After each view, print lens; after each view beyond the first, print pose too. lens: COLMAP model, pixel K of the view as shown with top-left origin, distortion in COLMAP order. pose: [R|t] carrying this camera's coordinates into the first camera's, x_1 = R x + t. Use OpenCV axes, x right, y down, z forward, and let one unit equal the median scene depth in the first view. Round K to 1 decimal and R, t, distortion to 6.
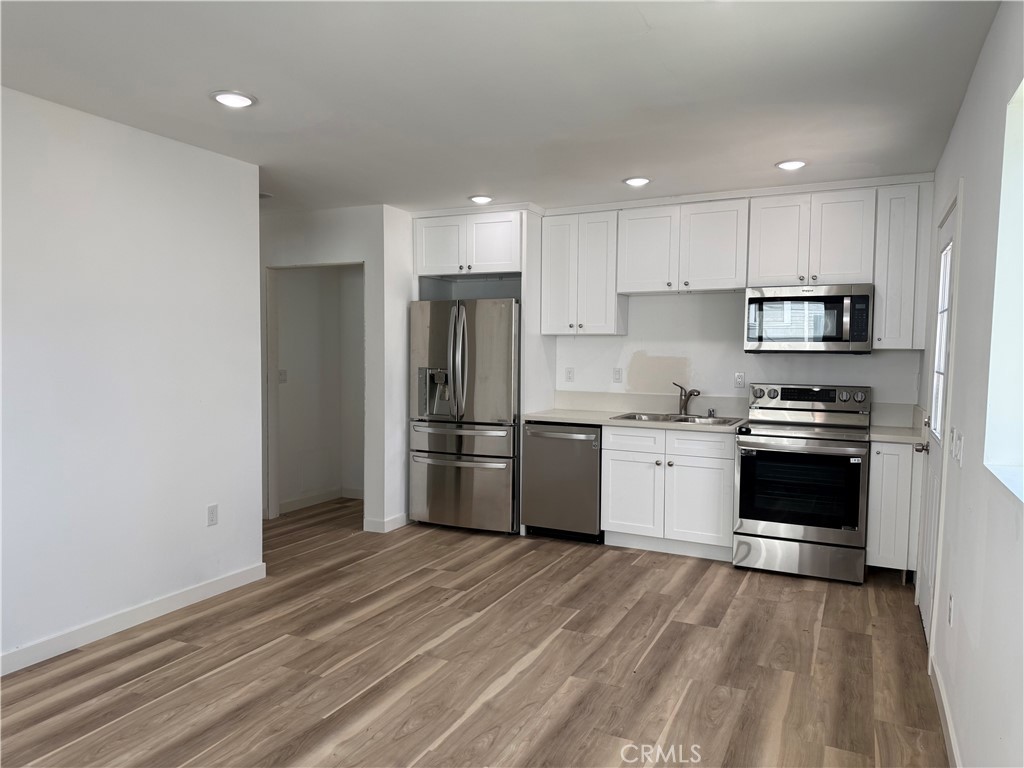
lens RADIAL K [[722.9, 0, 512.5], [0, 722.9, 386.0], [0, 0, 1]] dist [0.035825, -0.032664]
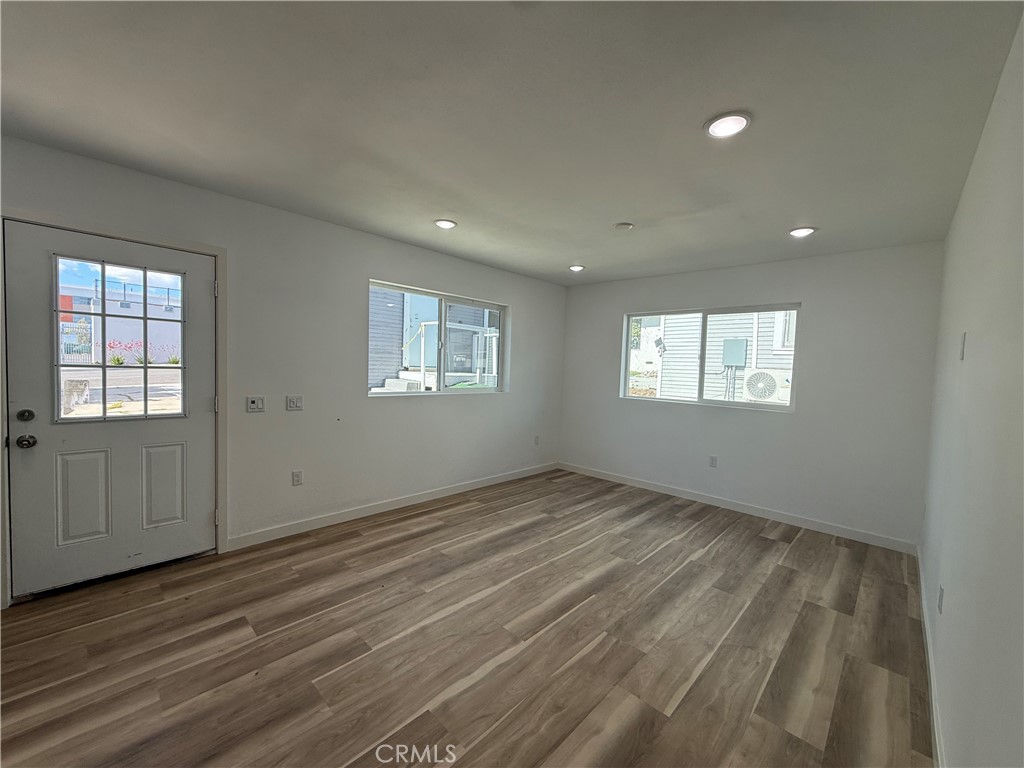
lens RADIAL K [[405.0, 0, 510.3], [0, 405.0, 384.1], [0, 0, 1]] dist [0.001561, -0.000520]
pose [[-0.948384, -0.059186, 0.311553, -0.294176], [-0.029939, 0.994752, 0.097838, -0.085589], [-0.315709, 0.083461, -0.945178, 1.652505]]
